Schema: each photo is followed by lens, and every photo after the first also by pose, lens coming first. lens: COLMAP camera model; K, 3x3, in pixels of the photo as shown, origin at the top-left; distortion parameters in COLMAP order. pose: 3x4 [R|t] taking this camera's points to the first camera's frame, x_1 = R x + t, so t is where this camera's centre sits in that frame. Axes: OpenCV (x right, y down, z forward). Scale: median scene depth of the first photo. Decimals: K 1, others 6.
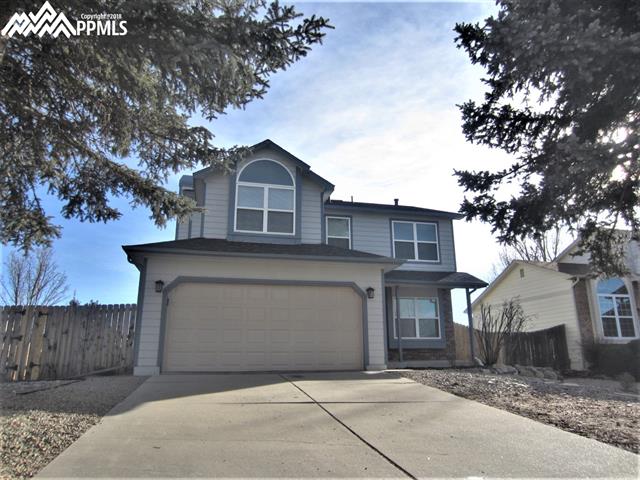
lens RADIAL K [[455.6, 0, 320.5], [0, 455.6, 241.3], [0, 0, 1]] dist [-0.028629, 0.009166]
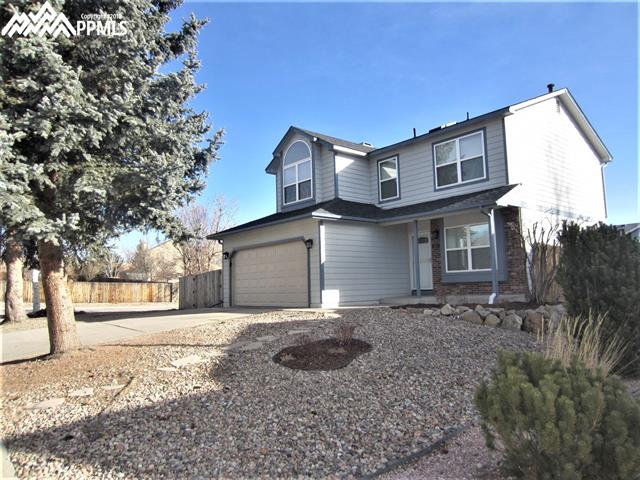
lens RADIAL K [[455.6, 0, 320.1], [0, 455.6, 238.8], [0, 0, 1]] dist [-0.028629, 0.009166]
pose [[0.459524, -0.100384, -0.882474, 1.012142], [0.252372, 0.967394, 0.021372, 0.071044], [0.851555, -0.232533, 0.469875, 0.412064]]
